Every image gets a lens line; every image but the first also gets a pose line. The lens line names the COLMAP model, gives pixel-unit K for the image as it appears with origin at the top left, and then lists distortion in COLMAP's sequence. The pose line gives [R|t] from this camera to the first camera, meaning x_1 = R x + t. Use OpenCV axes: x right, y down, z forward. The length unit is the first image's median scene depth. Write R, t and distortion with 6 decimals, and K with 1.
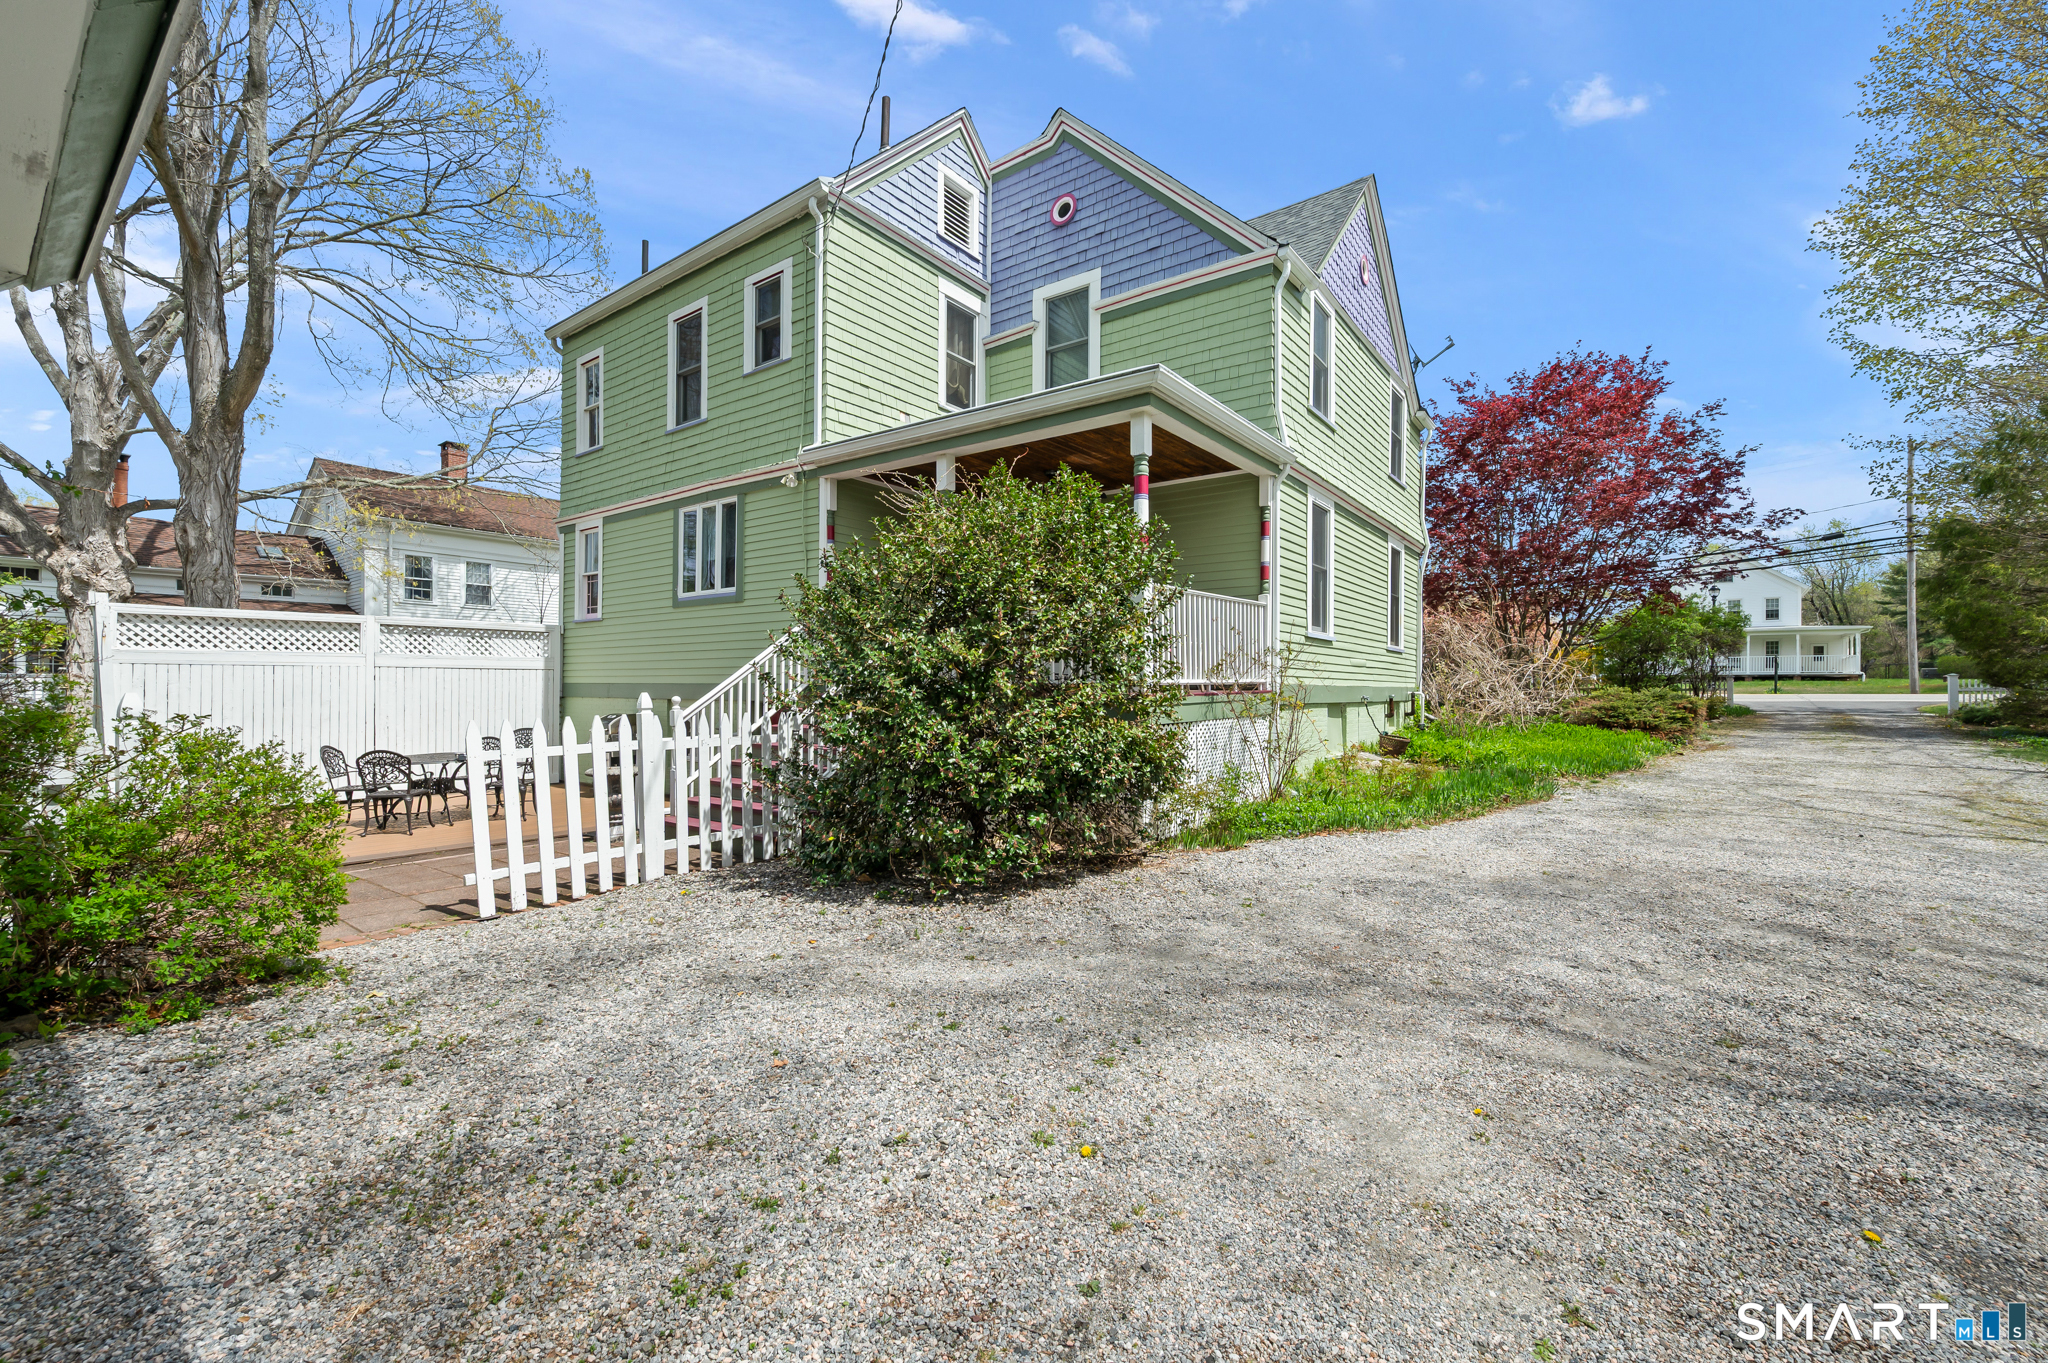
lens RADIAL K [[841.3, 0, 1014.8], [0, 841.3, 688.8], [0, 0, 1]] dist [-0.000903, 0.000015]
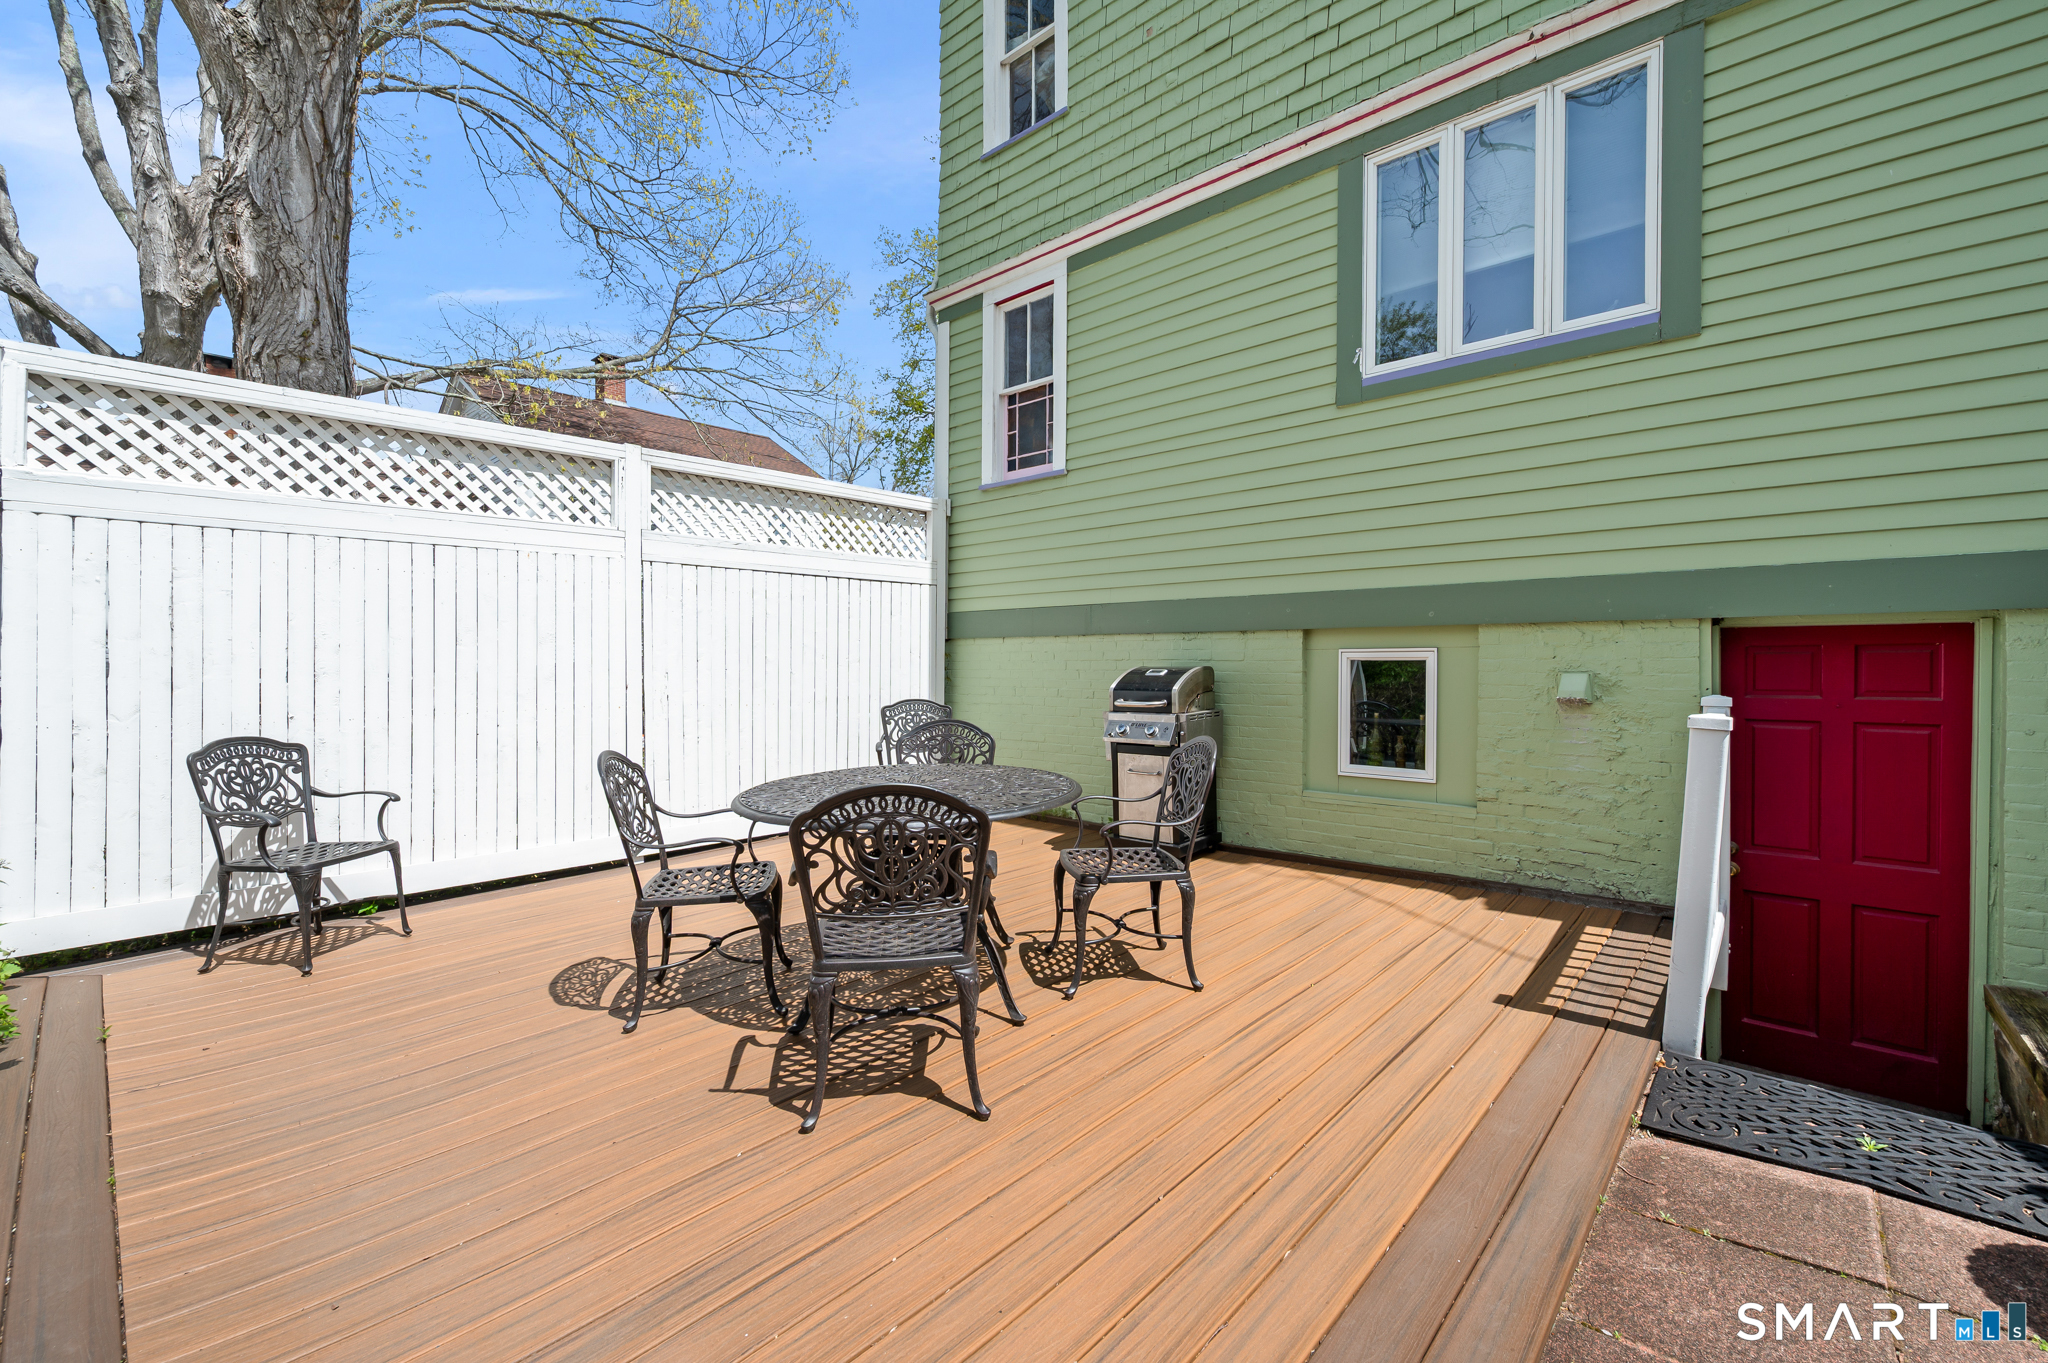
lens RADIAL K [[829.4, 0, 1020.9], [0, 829.4, 672.6], [0, 0, 1]] dist [-0.001854, -0.000208]
pose [[0.996657, -0.003528, -0.081620, -0.543849], [0.004317, 0.999946, 0.009489, 0.030478], [0.081582, -0.009809, 0.996618, 0.598497]]
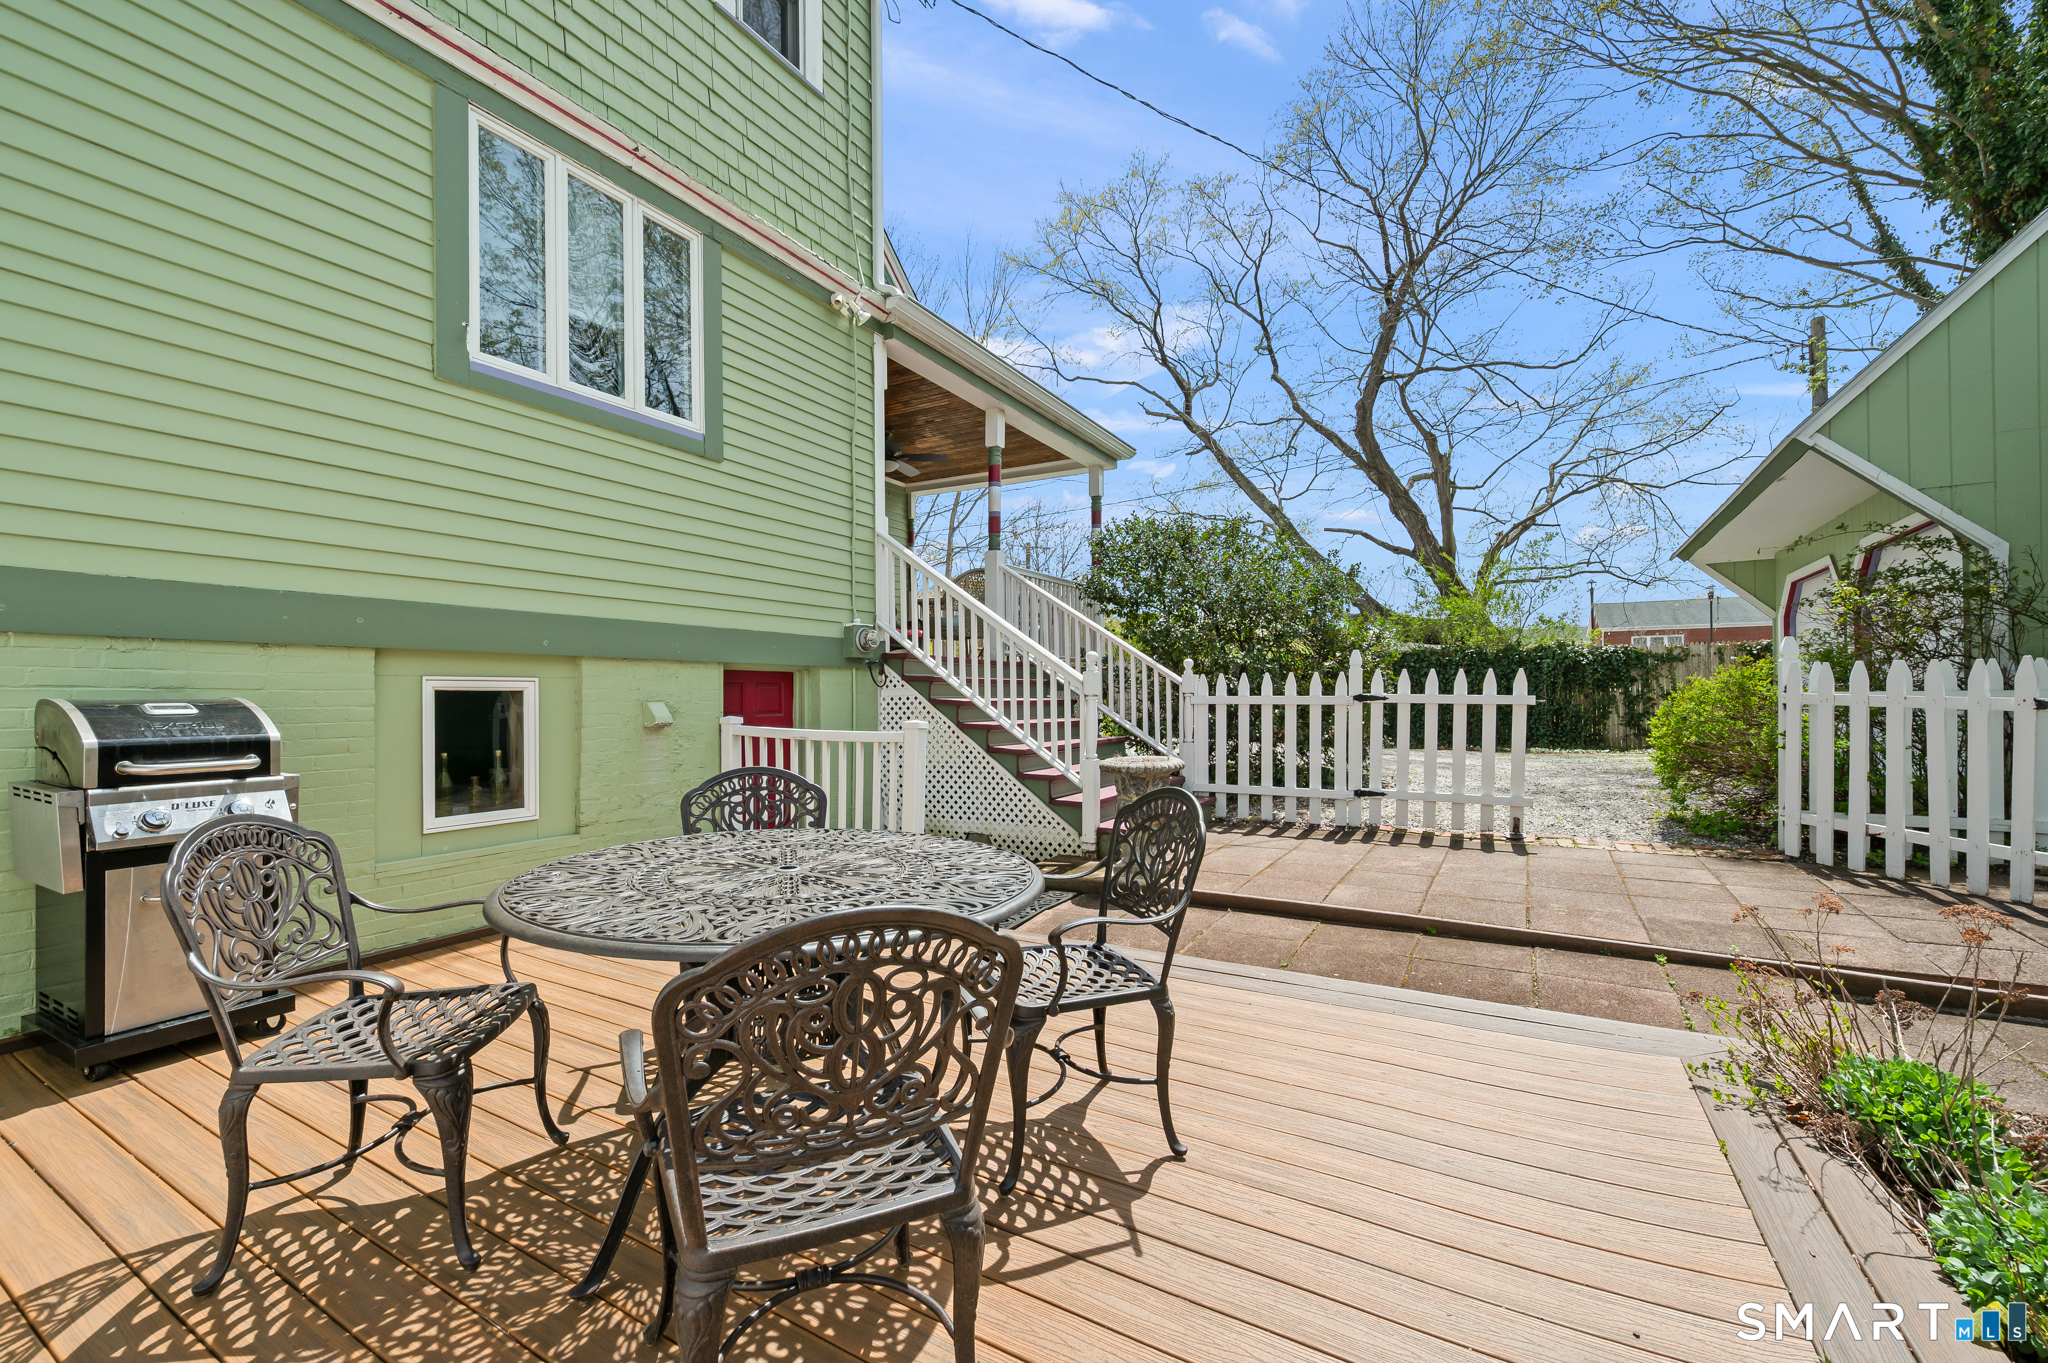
lens RADIAL K [[816.9, 0, 1035.0], [0, 816.9, 695.8], [0, 0, 1]] dist [-0.000830, 0.000404]
pose [[-0.112326, -0.001216, 0.993671, -0.776640], [0.005288, 0.999984, 0.001822, 0.032054], [-0.993657, 0.005459, -0.112318, 0.823723]]
